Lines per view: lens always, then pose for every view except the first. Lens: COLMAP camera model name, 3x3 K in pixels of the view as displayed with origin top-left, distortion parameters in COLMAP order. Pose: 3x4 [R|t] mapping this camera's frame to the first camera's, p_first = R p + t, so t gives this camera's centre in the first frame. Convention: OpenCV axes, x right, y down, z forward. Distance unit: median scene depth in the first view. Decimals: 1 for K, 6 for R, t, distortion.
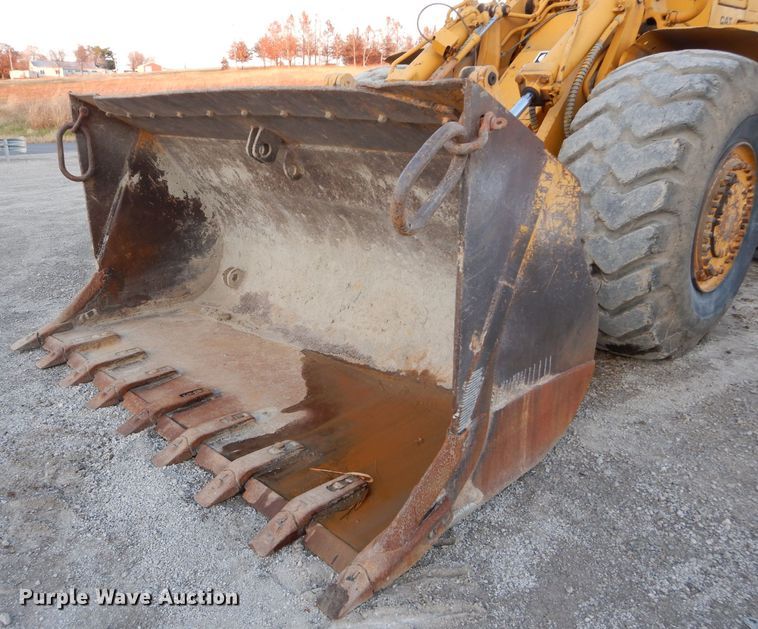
lens RADIAL K [[642.7, 0, 312.8], [0, 642.7, 334.1], [0, 0, 1]] dist [0.021503, -0.018433]
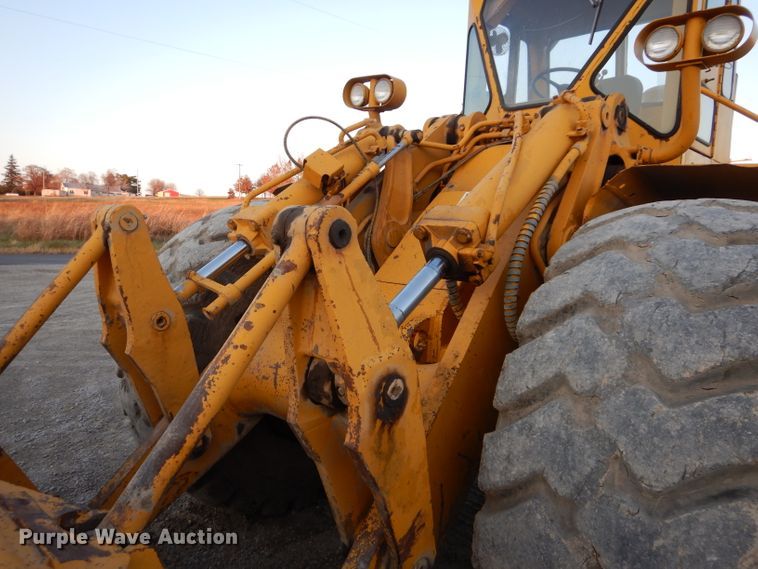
lens RADIAL K [[542.5, 0, 378.4], [0, 542.5, 283.0], [0, 0, 1]] dist [0.019438, -0.013079]
pose [[0.990852, 0.034093, 0.130572, 0.233120], [-0.001355, 0.970026, -0.242998, -0.249717], [-0.134943, 0.240598, 0.961199, 0.592300]]
